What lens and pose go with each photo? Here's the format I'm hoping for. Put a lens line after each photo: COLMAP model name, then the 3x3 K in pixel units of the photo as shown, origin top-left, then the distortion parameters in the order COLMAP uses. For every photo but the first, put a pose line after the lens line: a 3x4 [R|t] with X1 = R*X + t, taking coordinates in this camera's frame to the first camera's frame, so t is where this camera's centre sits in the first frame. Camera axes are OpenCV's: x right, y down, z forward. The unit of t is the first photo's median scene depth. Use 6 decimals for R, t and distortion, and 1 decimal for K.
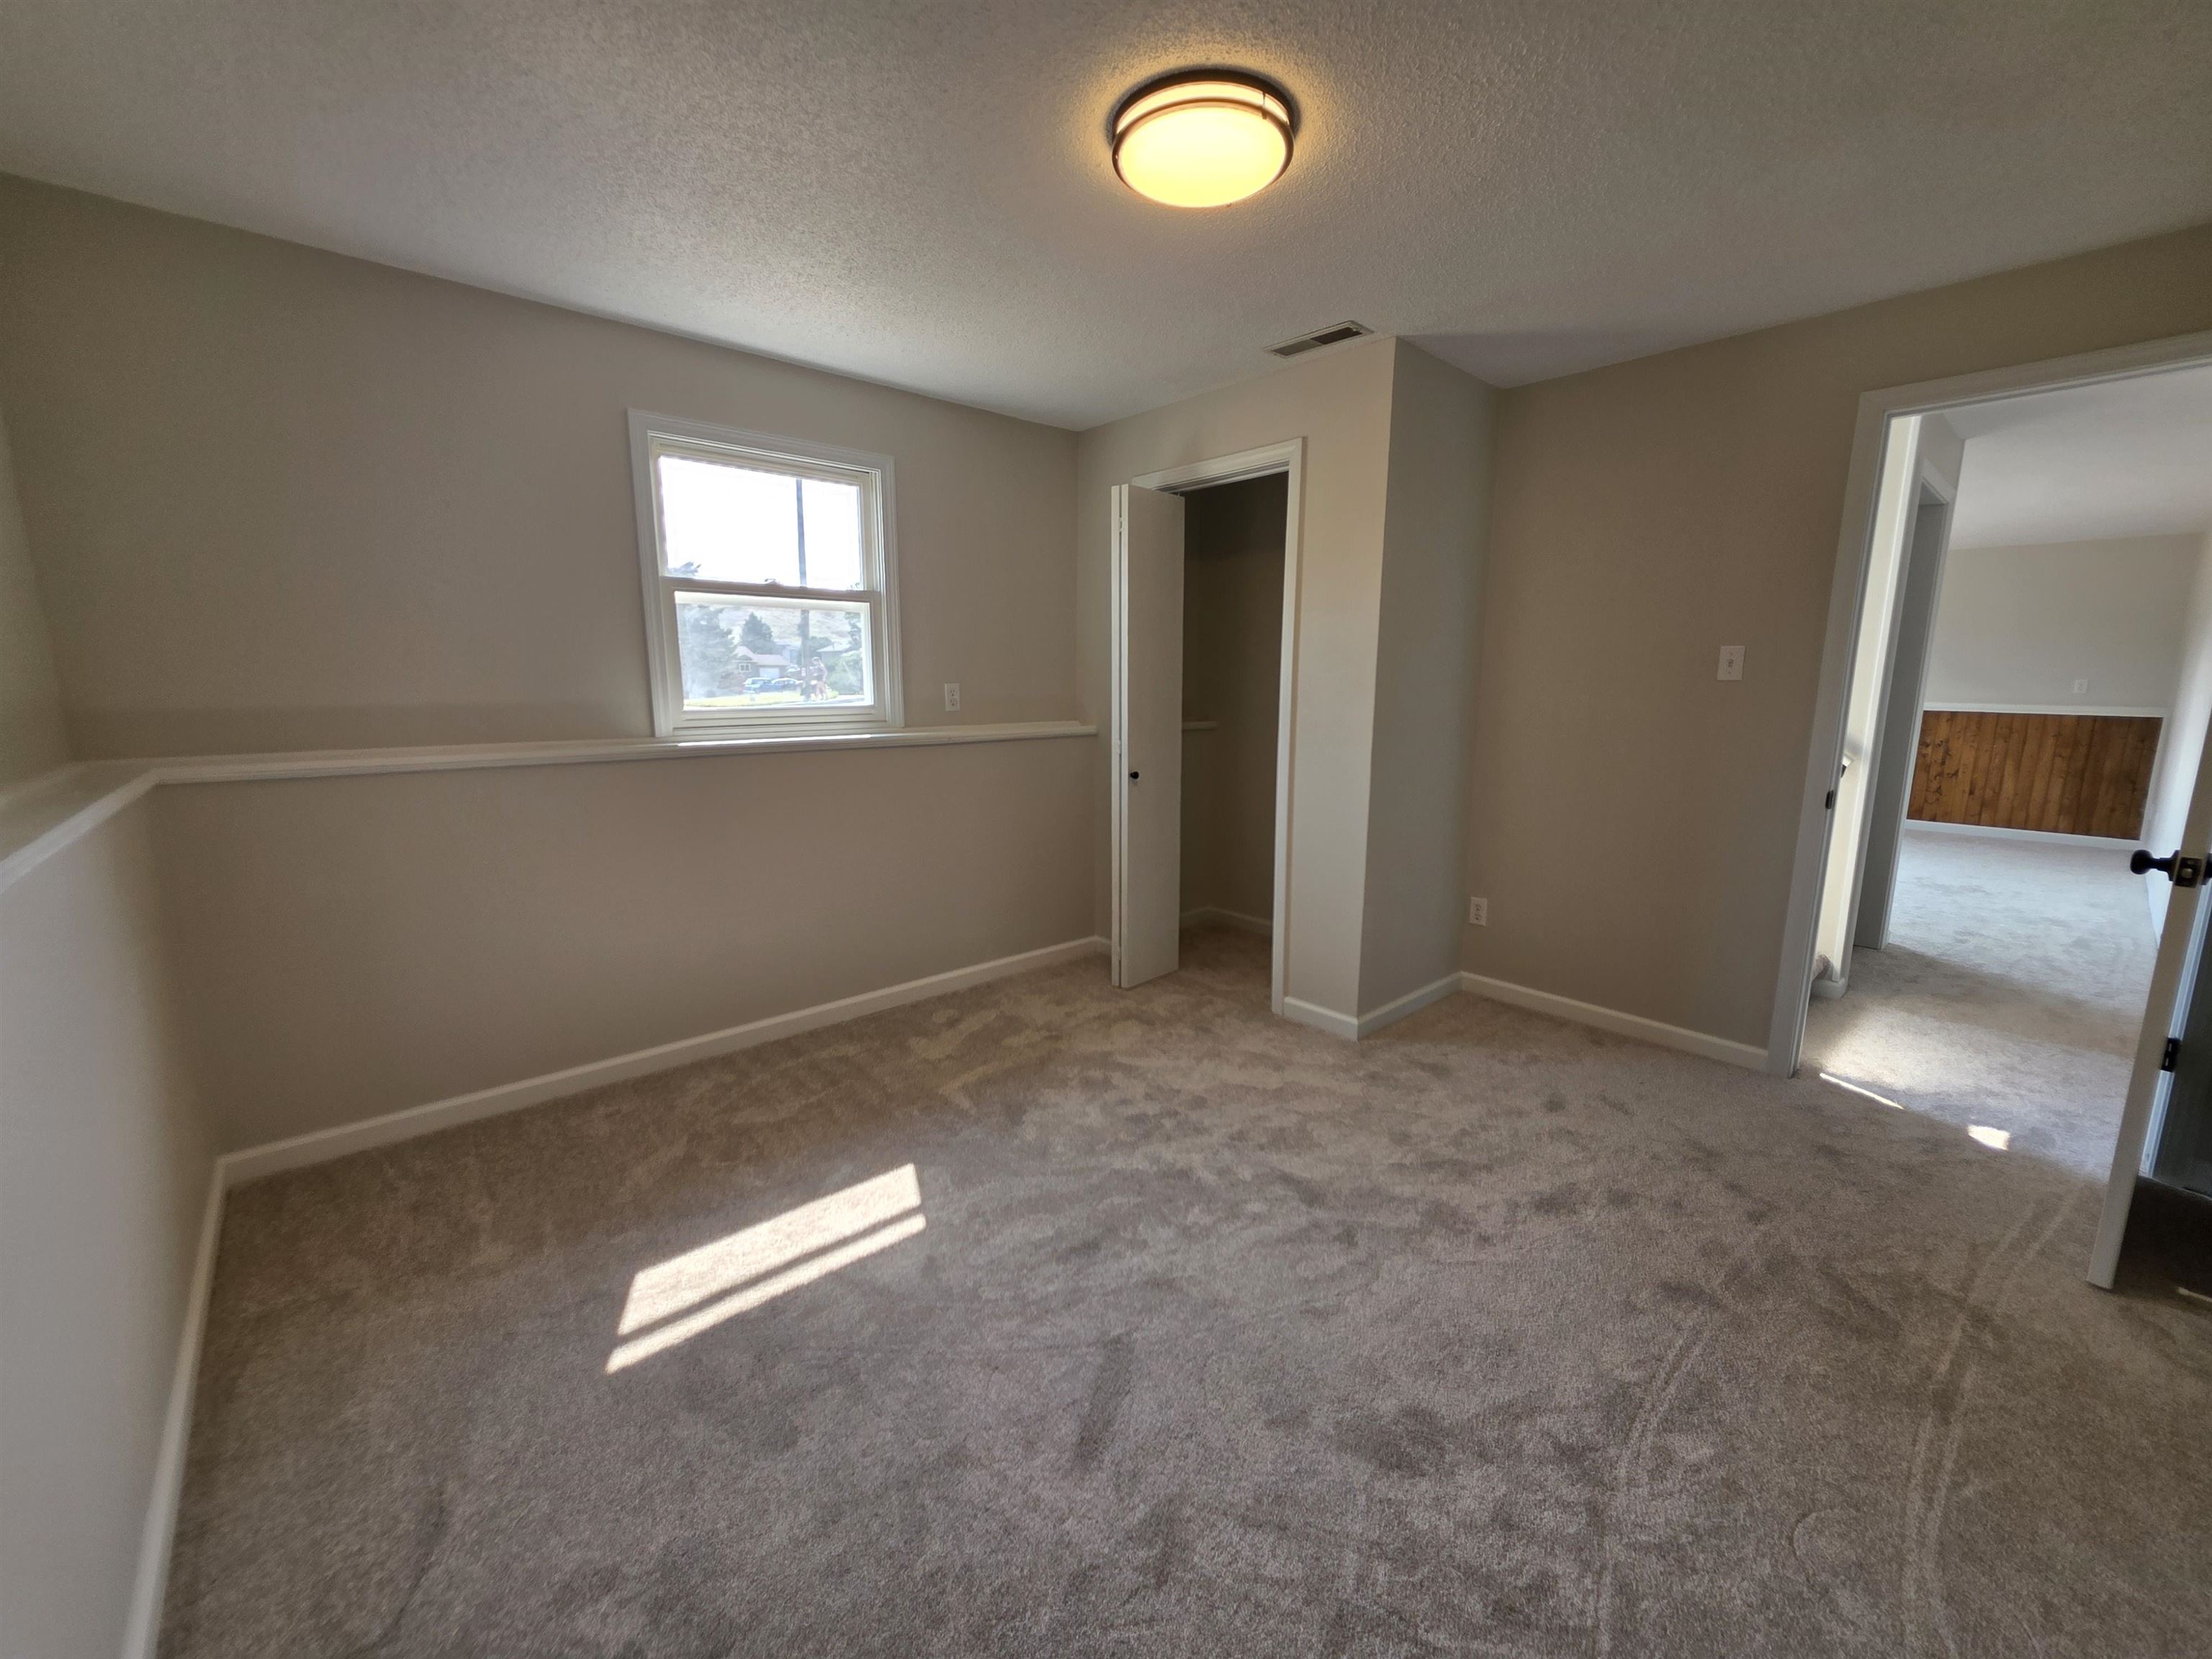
lens RADIAL K [[910.9, 0, 1105.4], [0, 910.9, 823.2], [0, 0, 1]] dist [0.014404, -0.000033]
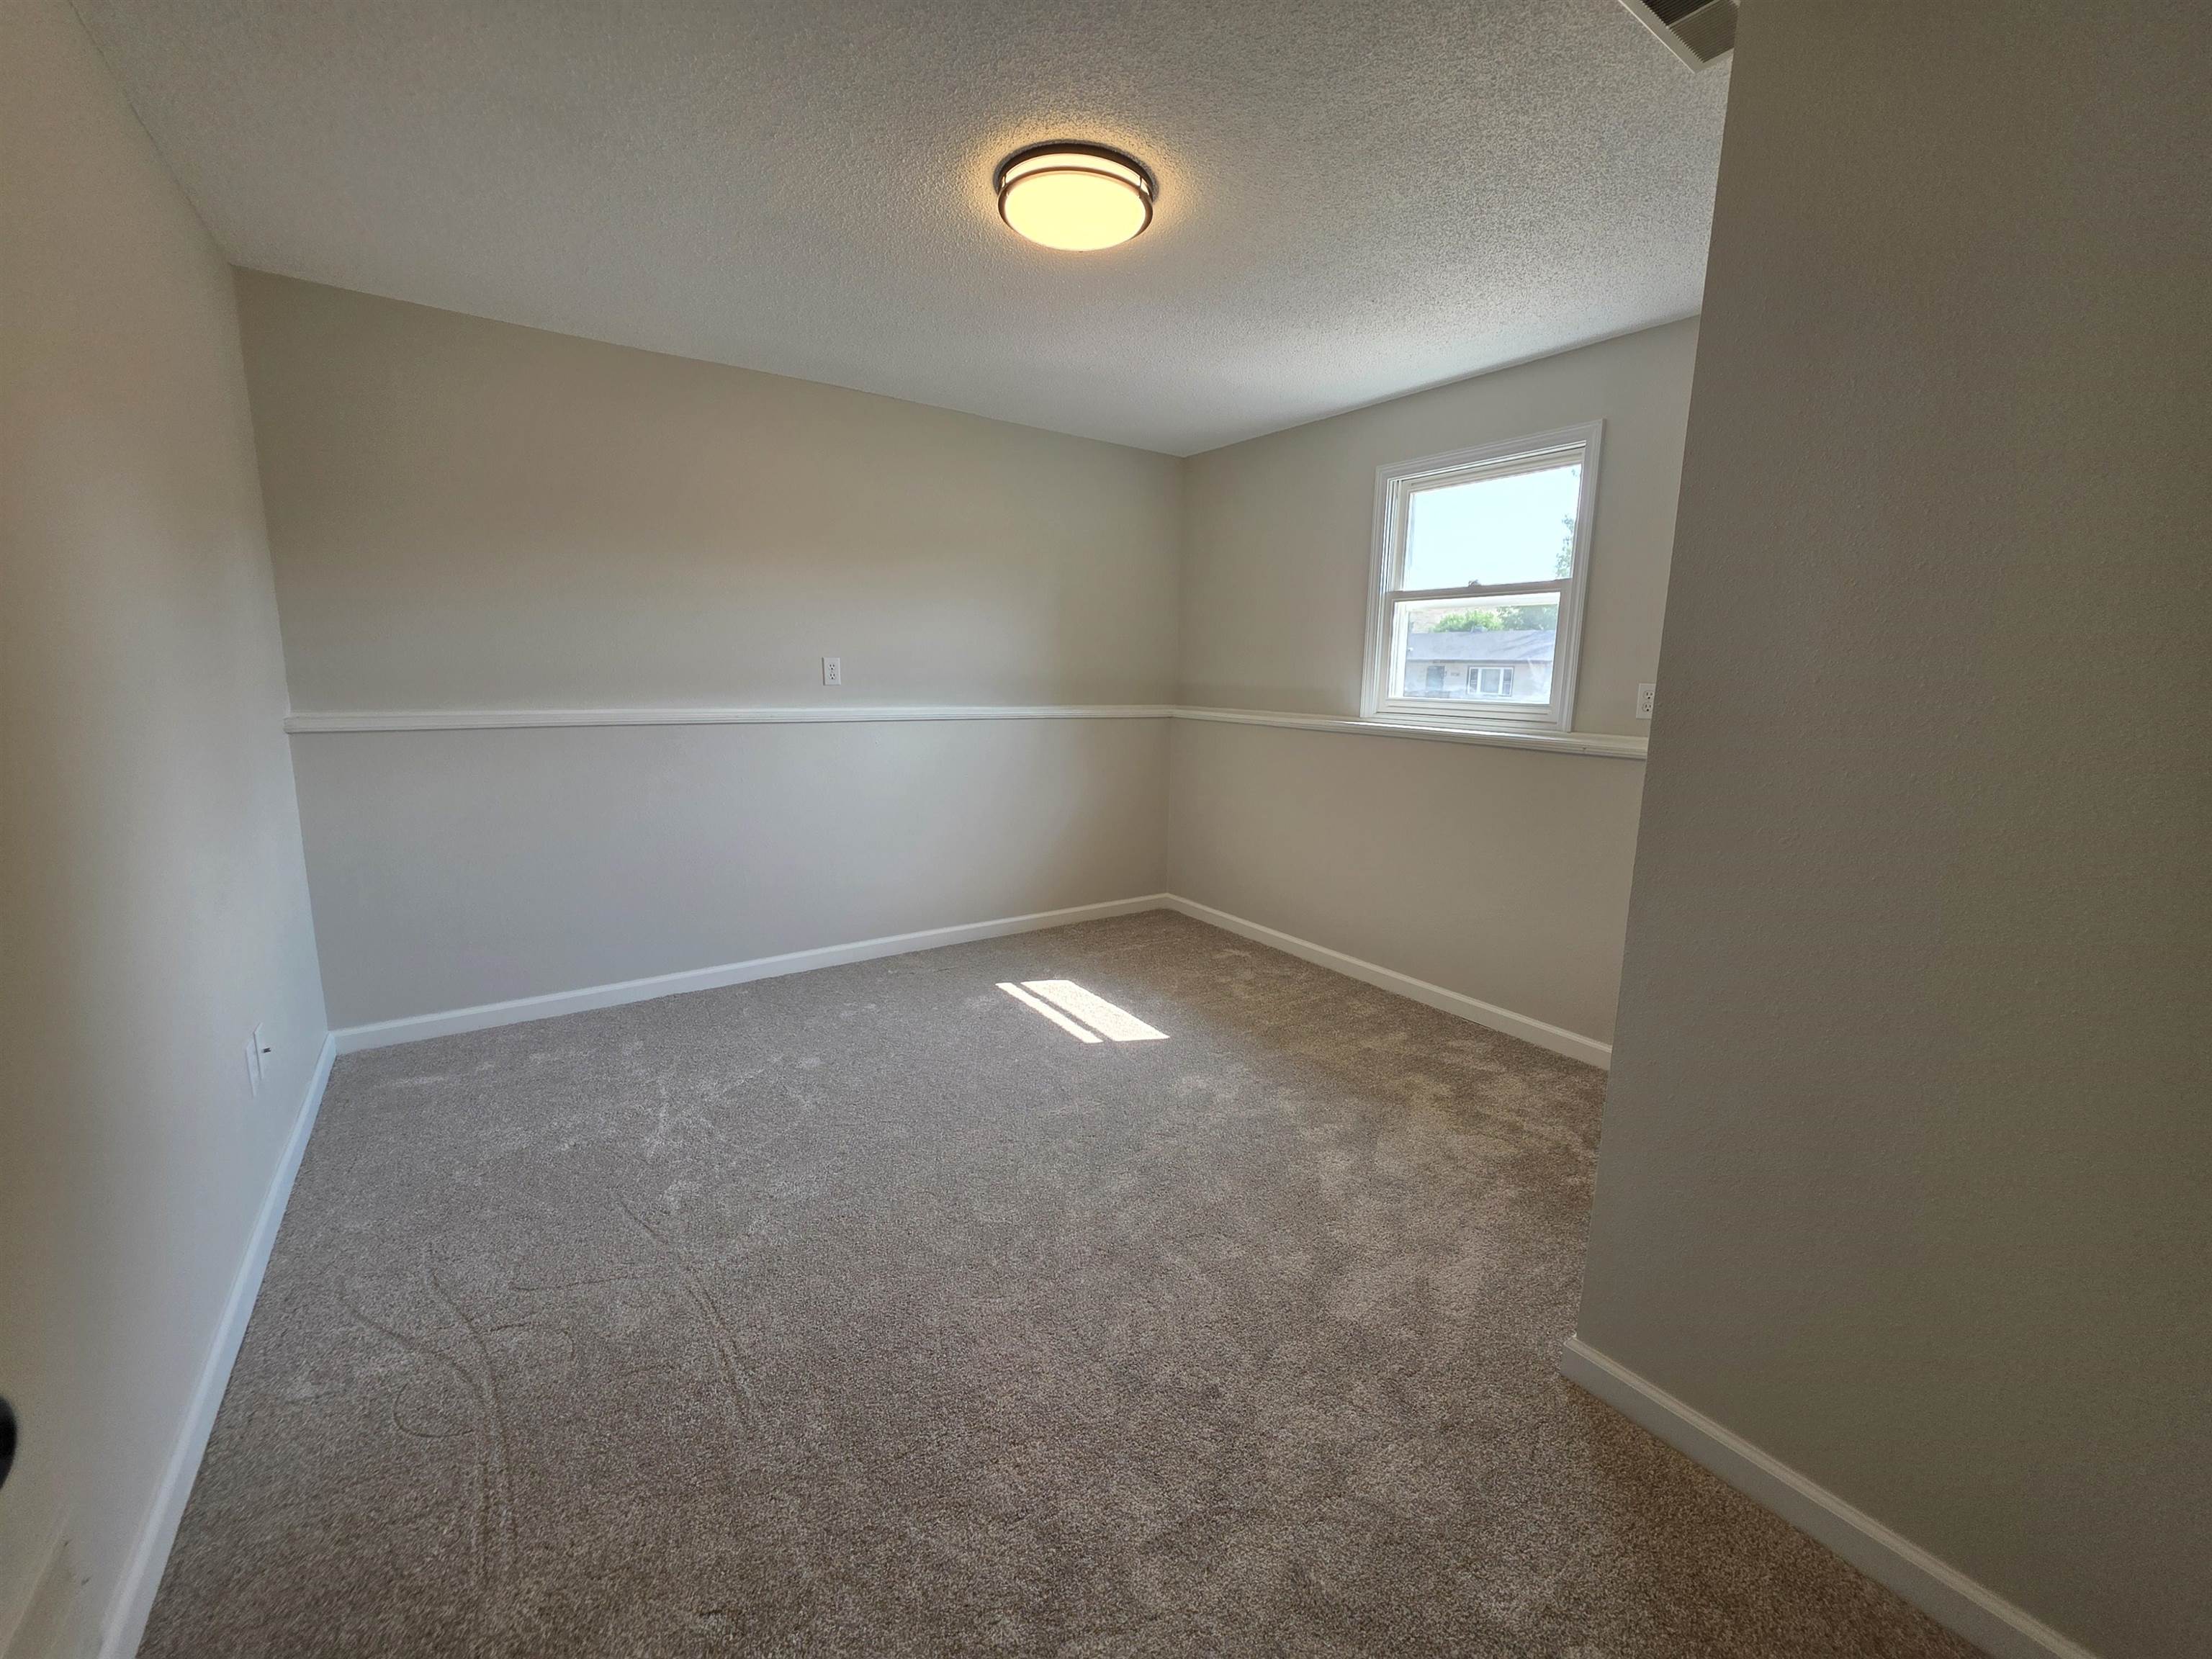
lens RADIAL K [[910.9, 0, 1105.4], [0, 910.9, 823.2], [0, 0, 1]] dist [0.014404, -0.000033]
pose [[-0.127640, 0.166245, -0.977789, 0.977190], [-0.181267, 0.965338, 0.187790, -0.145674], [0.975116, 0.201210, -0.093081, 0.919153]]
